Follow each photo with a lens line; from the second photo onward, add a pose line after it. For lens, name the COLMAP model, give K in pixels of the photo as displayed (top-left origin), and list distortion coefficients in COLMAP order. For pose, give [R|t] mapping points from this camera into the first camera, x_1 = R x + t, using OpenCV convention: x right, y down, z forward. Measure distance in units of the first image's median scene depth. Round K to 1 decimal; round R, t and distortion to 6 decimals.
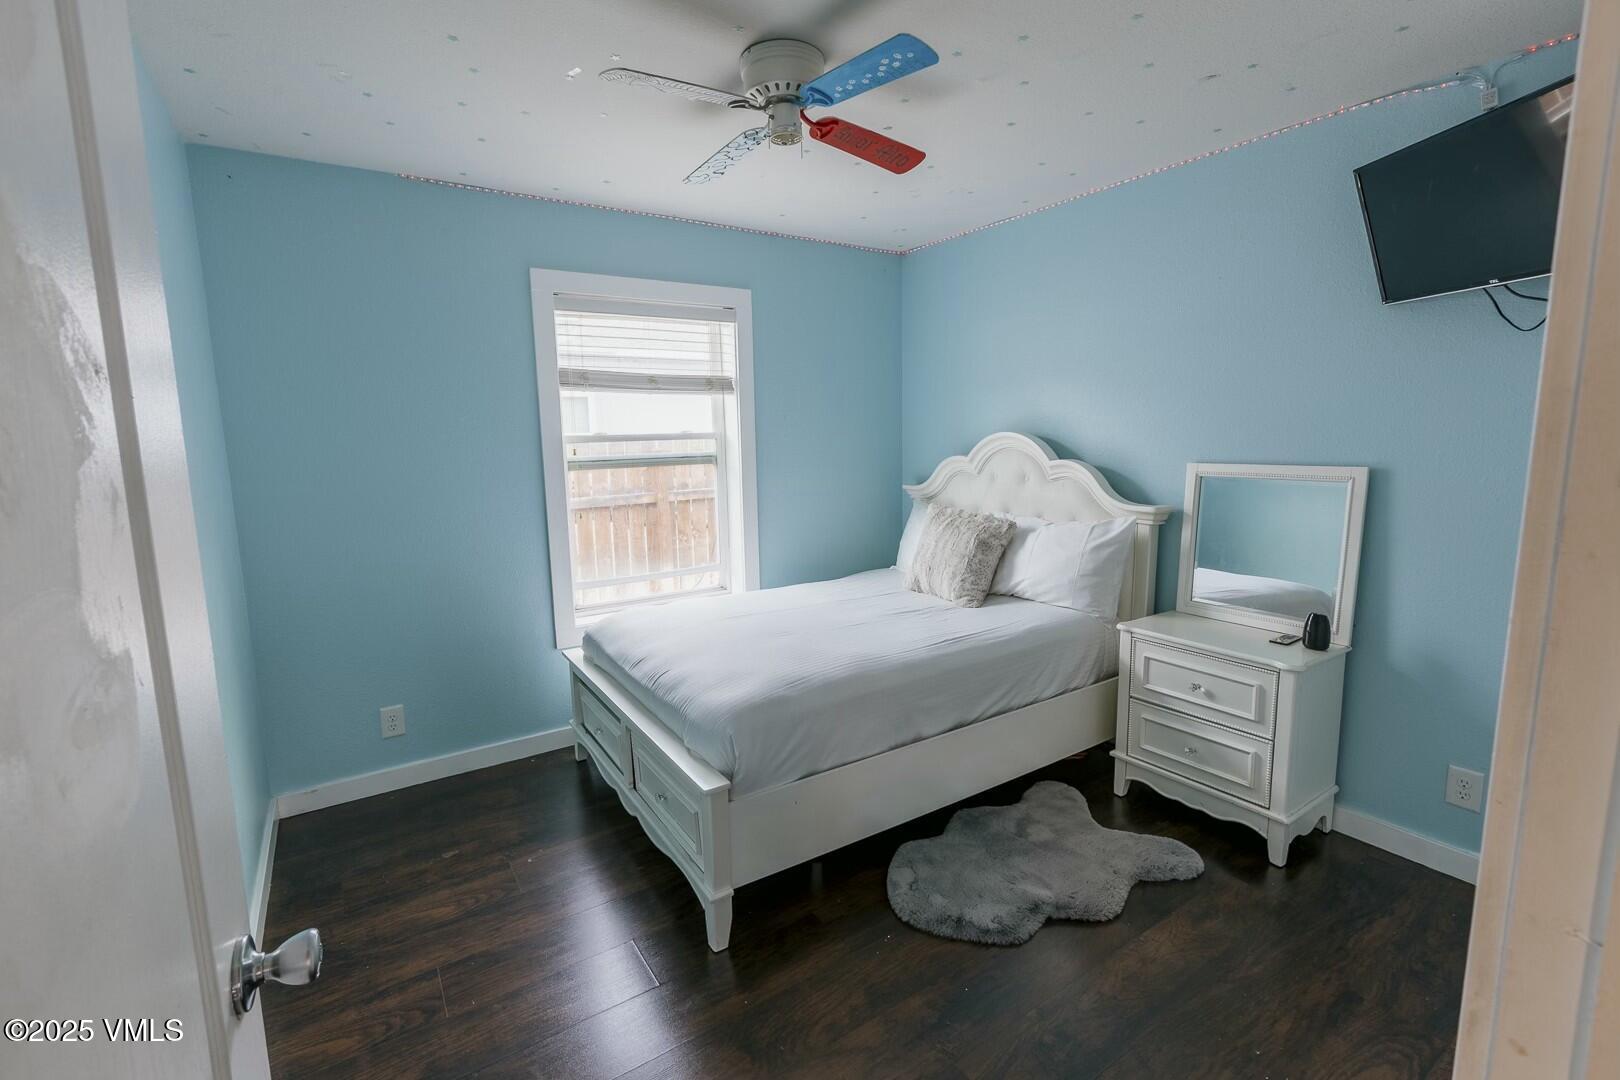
lens RADIAL K [[729.8, 0, 814.0], [0, 729.8, 540.1], [0, 0, 1]] dist [0.001531, -0.001920]
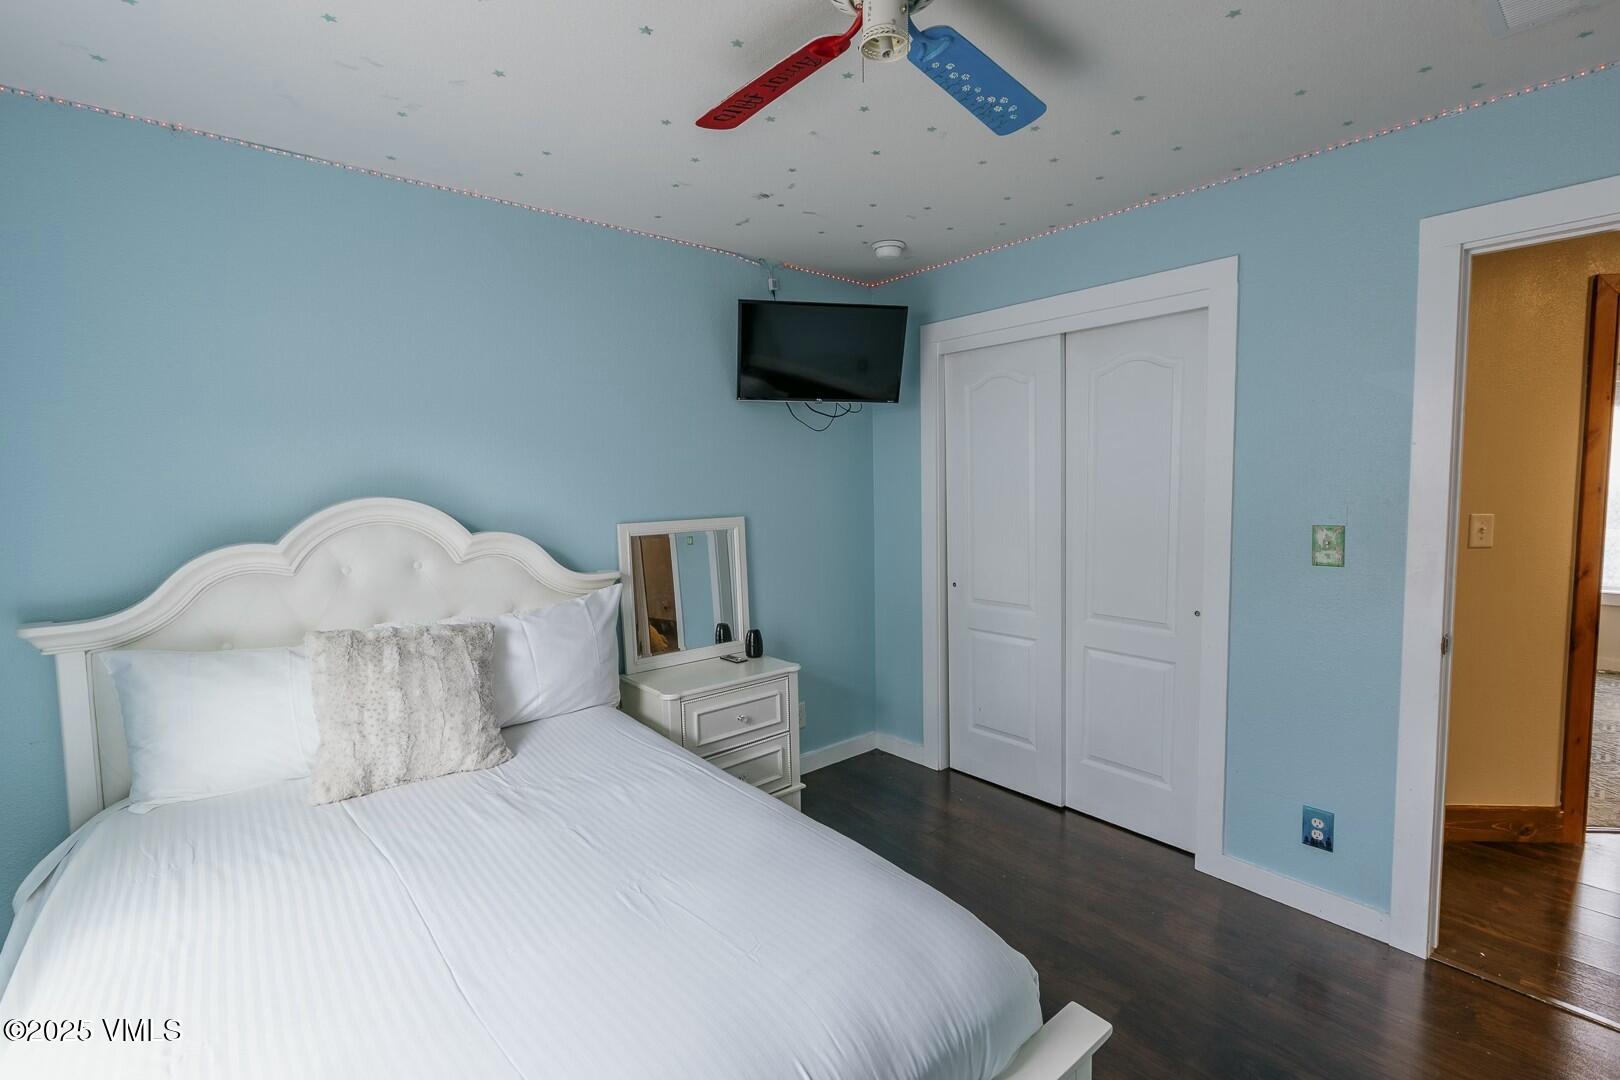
lens RADIAL K [[729.8, 0, 813.2], [0, 729.8, 540.9], [0, 0, 1]] dist [0.001531, -0.001920]
pose [[-0.117571, -0.072685, 0.990401, -0.451162], [0.157262, 0.983370, 0.090838, -0.118261], [-0.980533, 0.166432, -0.104185, 0.752561]]
